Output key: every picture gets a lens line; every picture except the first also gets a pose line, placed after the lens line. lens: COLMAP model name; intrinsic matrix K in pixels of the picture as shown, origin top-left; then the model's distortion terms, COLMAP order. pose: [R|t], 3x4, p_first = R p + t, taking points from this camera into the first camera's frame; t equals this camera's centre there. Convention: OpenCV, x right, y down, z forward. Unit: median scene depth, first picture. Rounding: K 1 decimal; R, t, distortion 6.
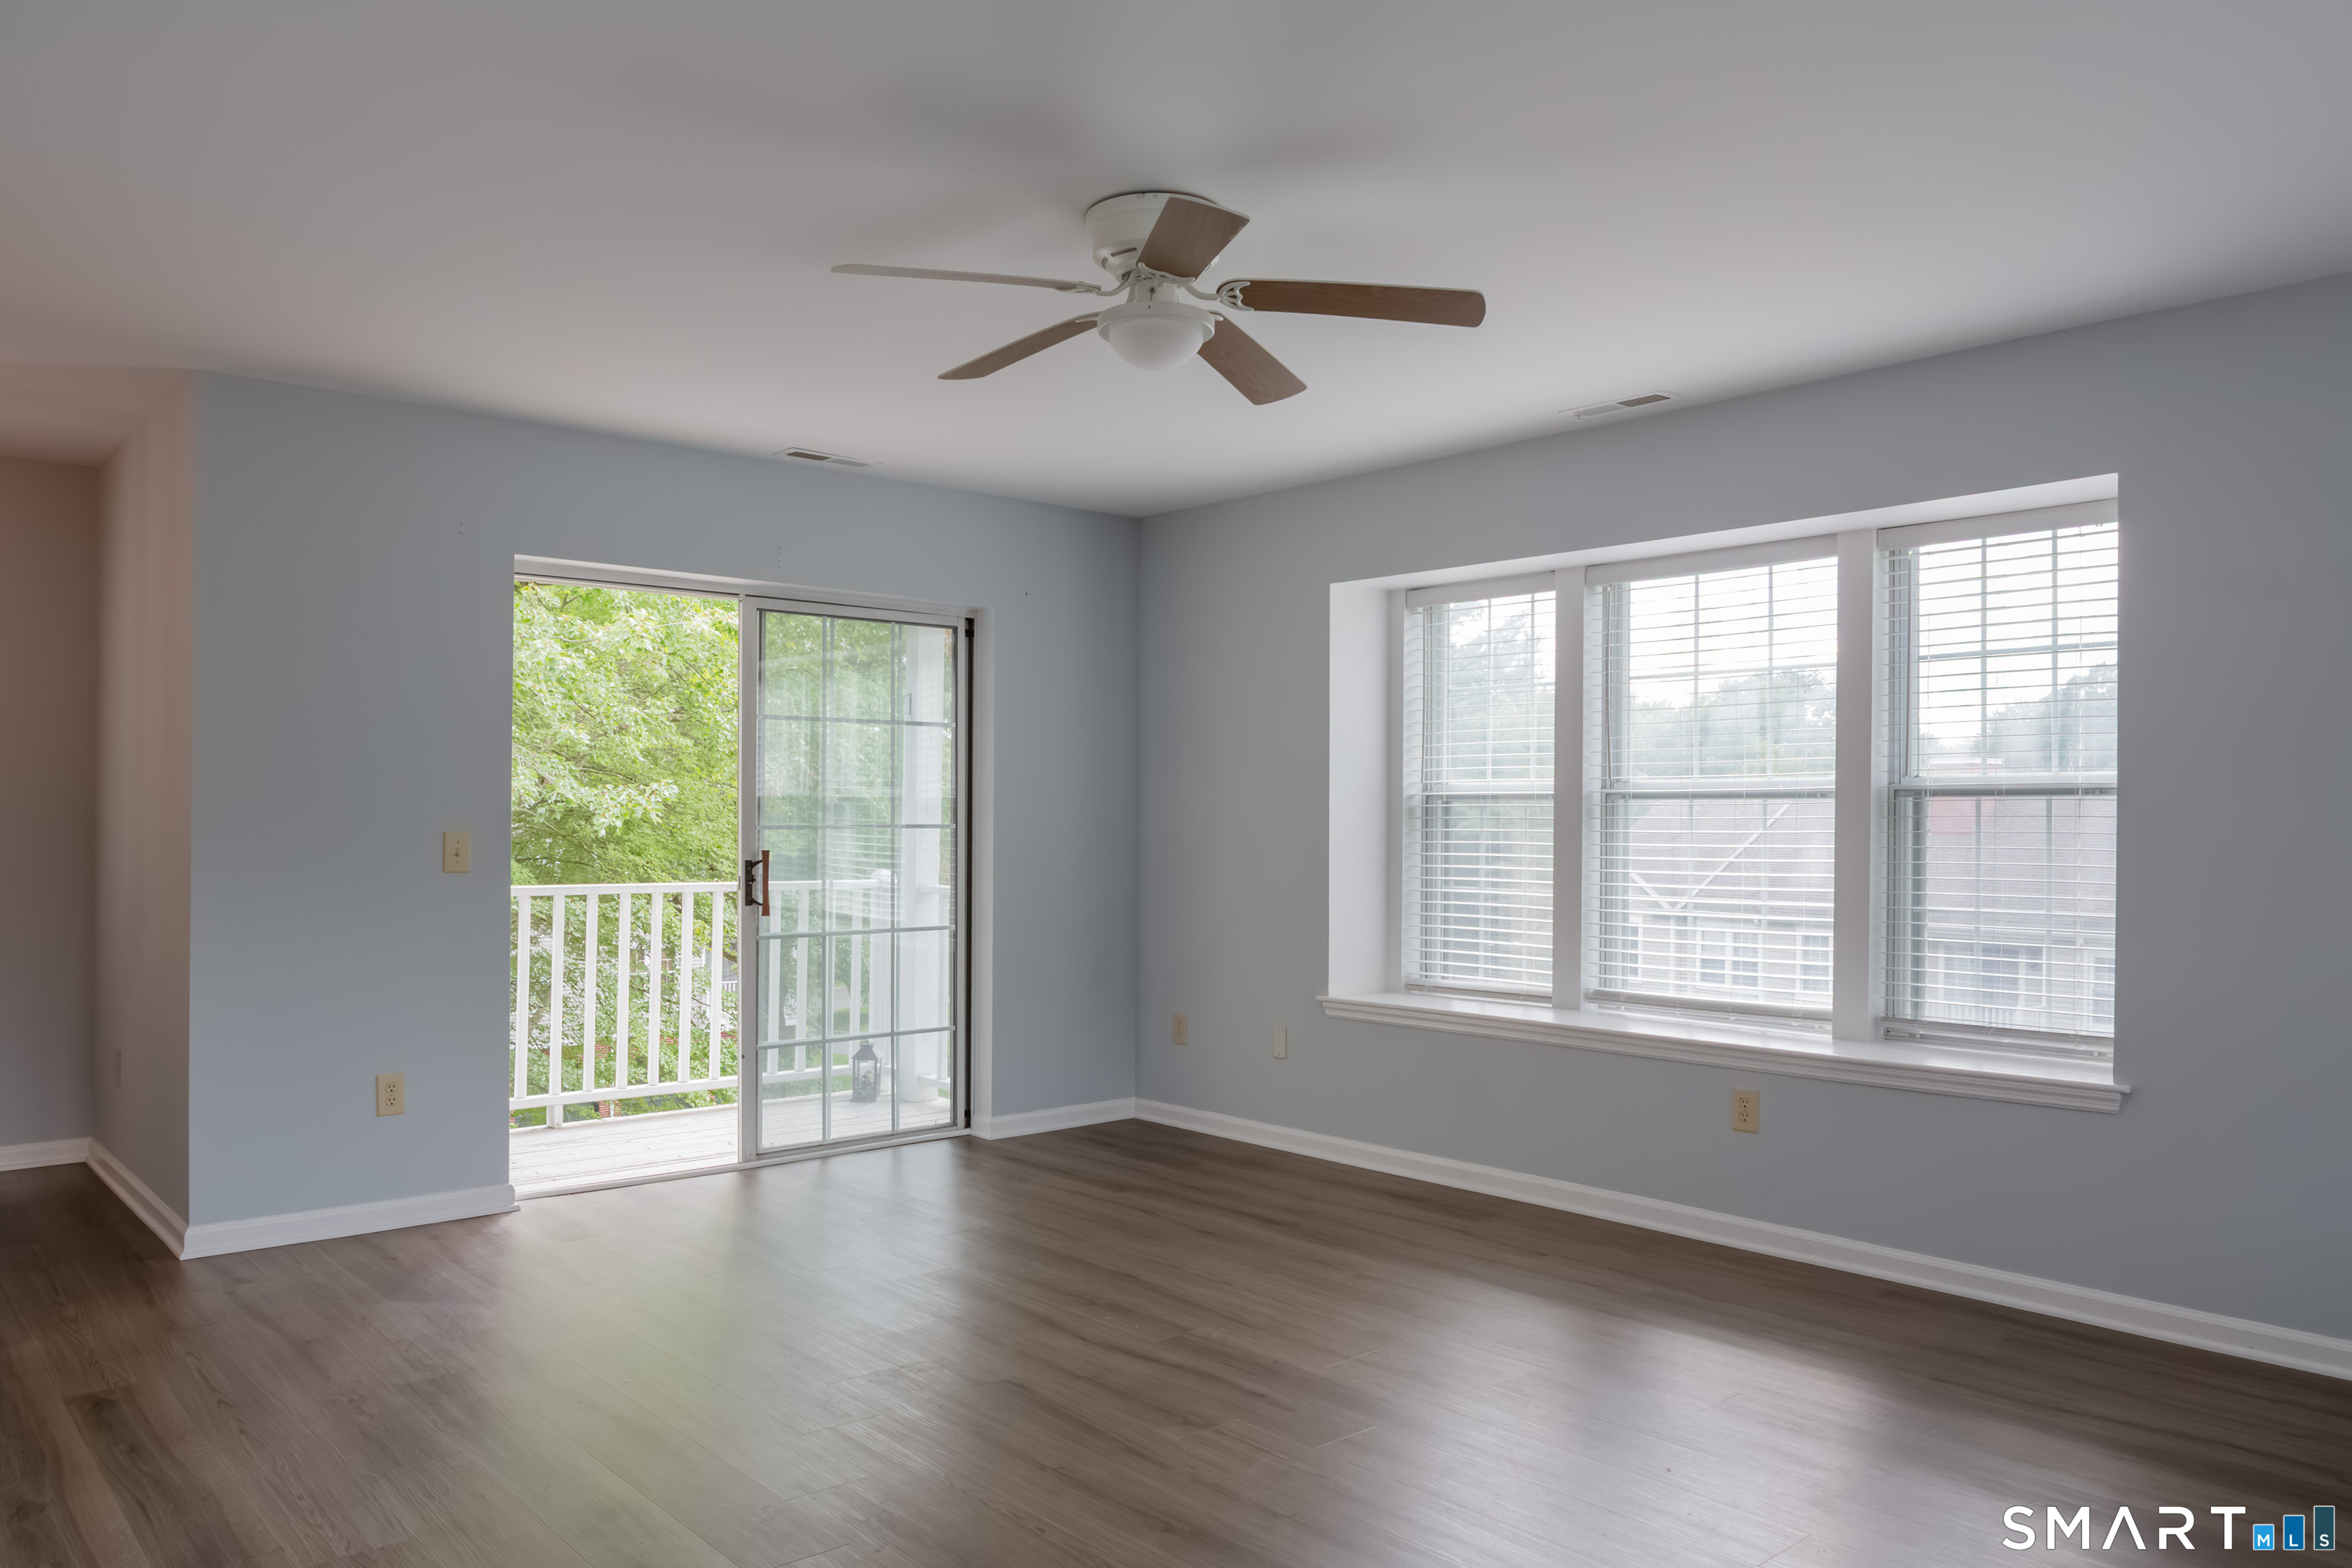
lens RADIAL K [[1735.3, 0, 1176.0], [0, 1735.3, 784.0], [0, 0, 1]] dist [-0.018917, 0.000567]
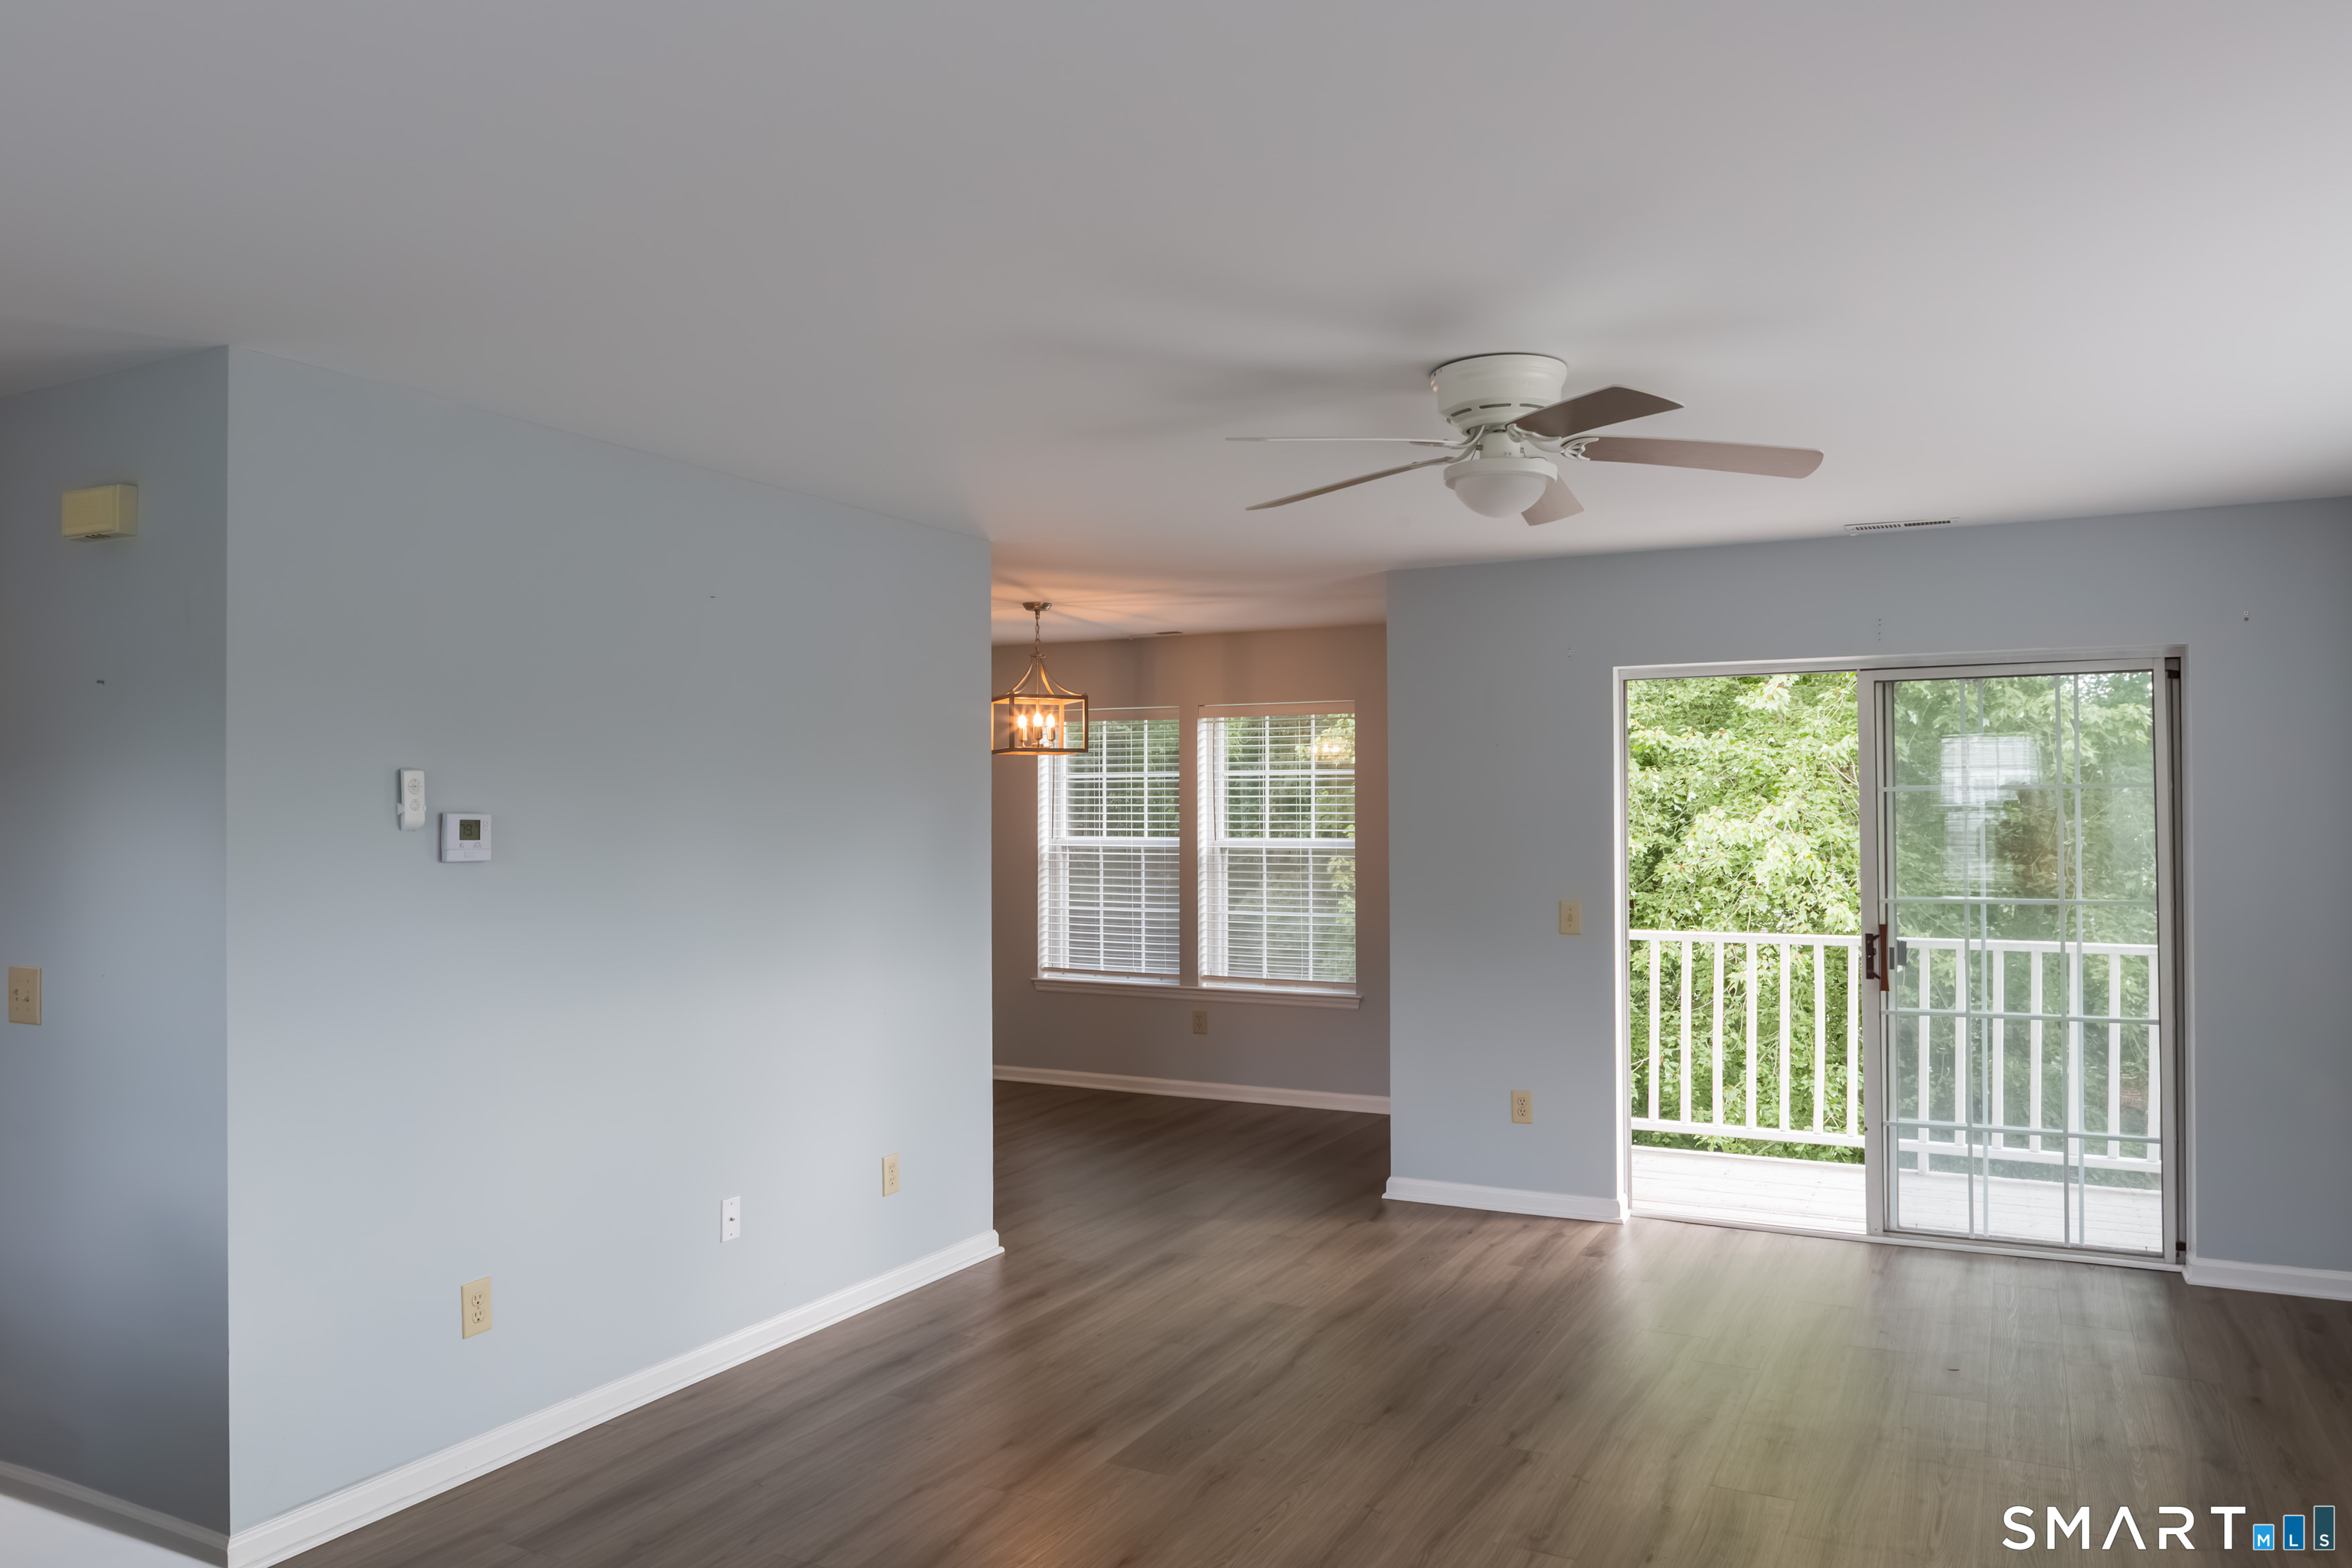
lens RADIAL K [[1735.3, 0, 1176.0], [0, 1735.3, 784.0], [0, 0, 1]] dist [-0.018917, 0.000567]
pose [[0.343058, -0.018125, -0.939139, 0.552465], [0.022243, 0.999690, -0.011168, -0.039631], [0.939051, -0.017058, 0.343355, 0.285964]]
